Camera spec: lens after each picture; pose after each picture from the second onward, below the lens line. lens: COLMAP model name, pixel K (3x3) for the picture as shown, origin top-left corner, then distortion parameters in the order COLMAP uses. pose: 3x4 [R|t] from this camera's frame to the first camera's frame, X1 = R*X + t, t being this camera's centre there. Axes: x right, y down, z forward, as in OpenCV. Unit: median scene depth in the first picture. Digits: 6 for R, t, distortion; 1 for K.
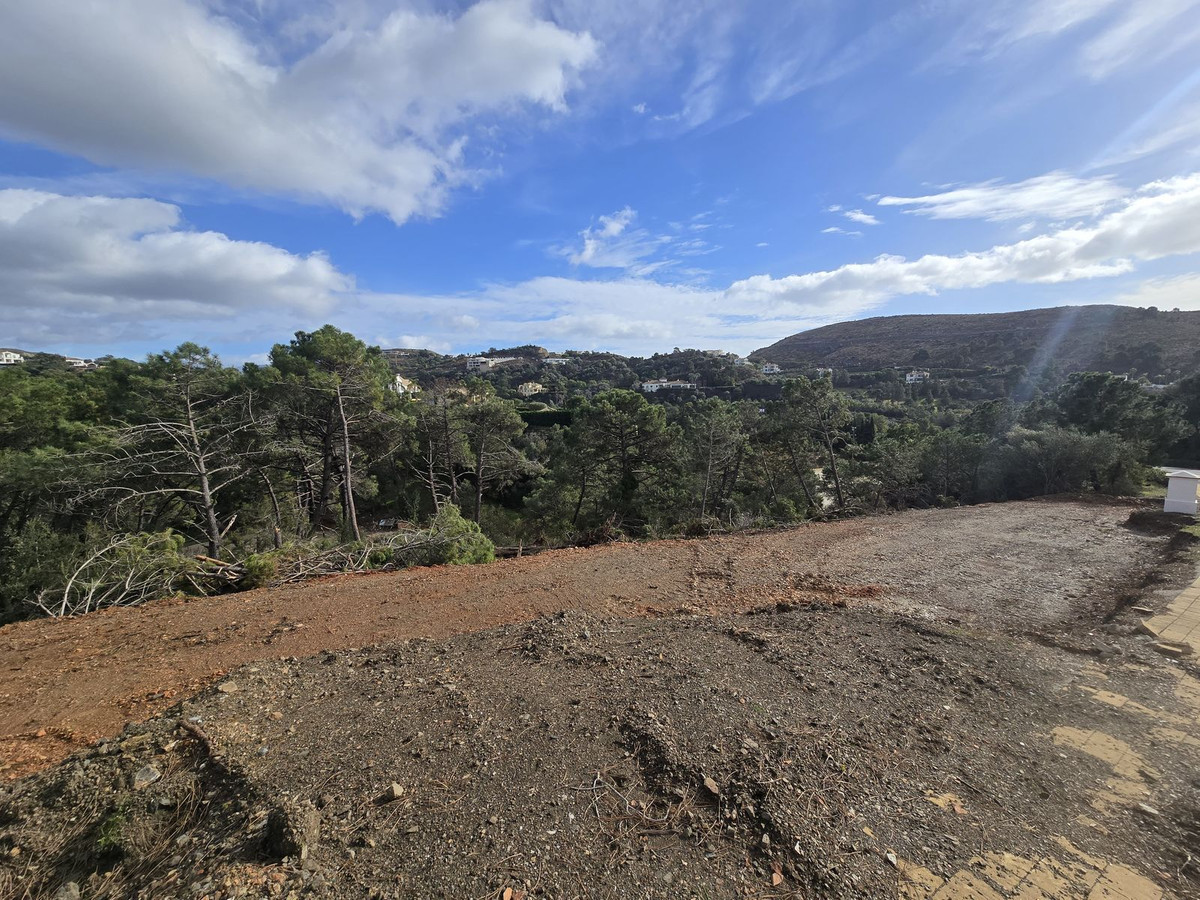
lens RADIAL K [[580.5, 0, 574.8], [0, 580.5, 422.7], [0, 0, 1]] dist [0.001184, 0.000928]
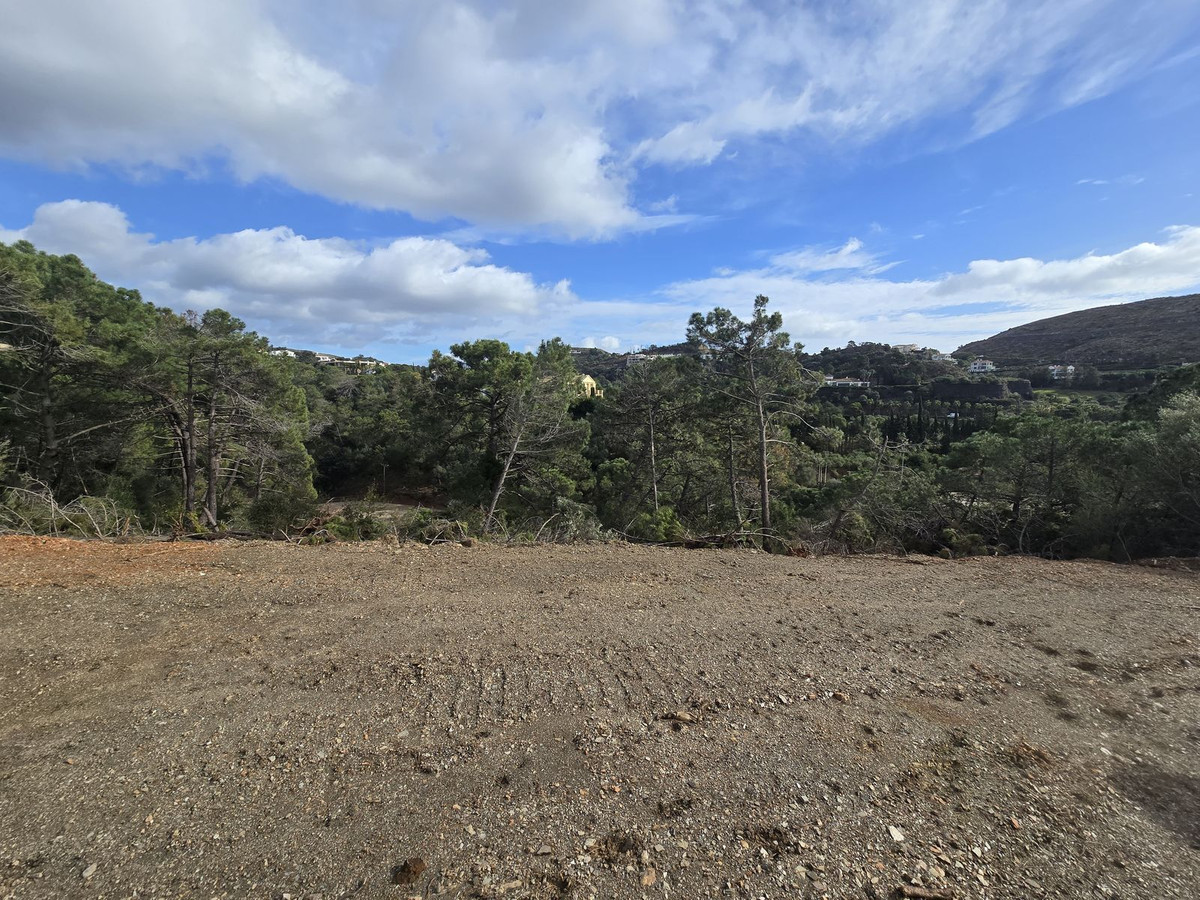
lens RADIAL K [[541.4, 0, 584.8], [0, 541.4, 427.9], [0, 0, 1]] dist [-0.001155, 0.000146]
pose [[0.929049, 0.043566, -0.367384, 0.112945], [-0.040788, 0.999050, 0.015325, 0.006919], [0.367702, 0.000747, 0.929943, 0.087416]]
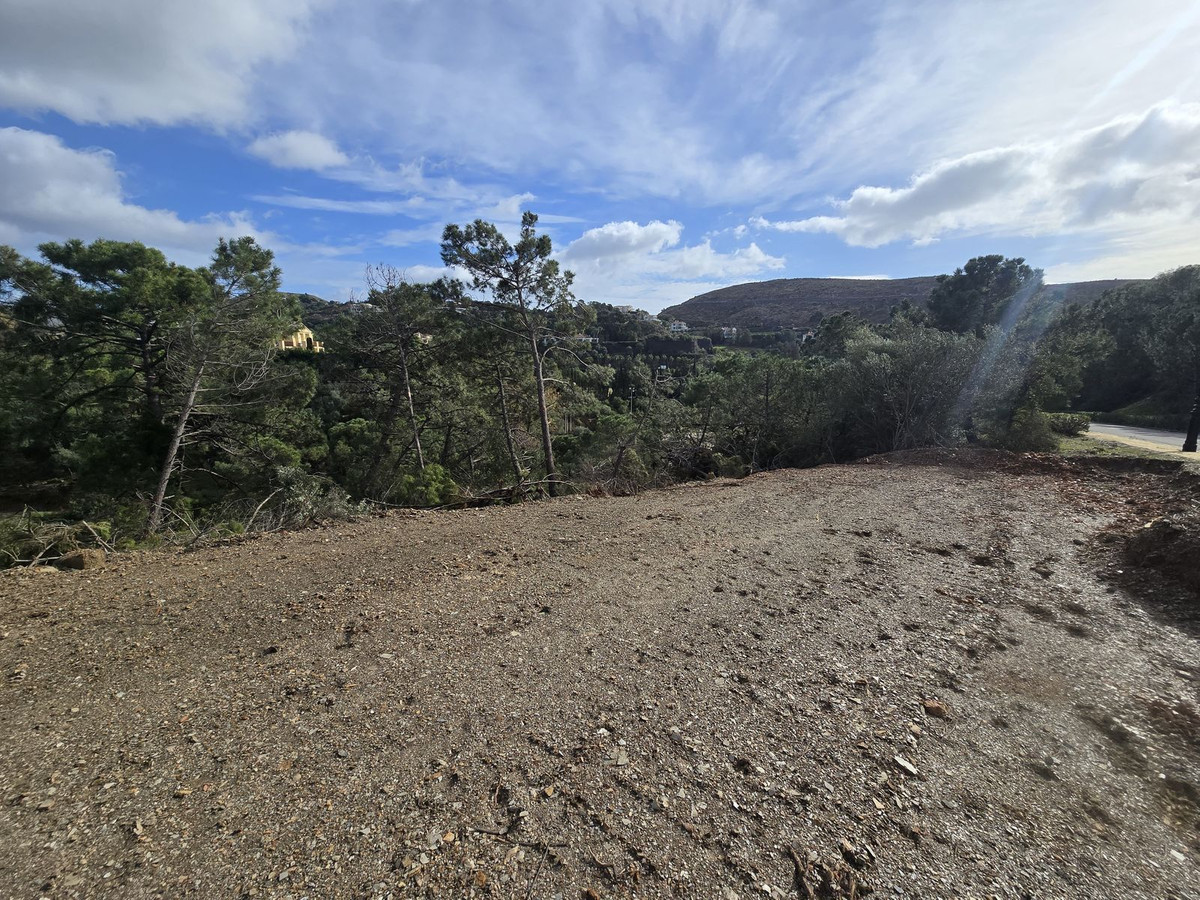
lens RADIAL K [[526.8, 0, 624.3], [0, 526.8, 453.0], [0, 0, 1]] dist [-0.007925, -0.000202]
pose [[0.985132, -0.013805, 0.171241, 0.098805], [-0.007435, 0.992406, 0.122782, 0.014211], [-0.171636, -0.122229, 0.977549, 0.116962]]
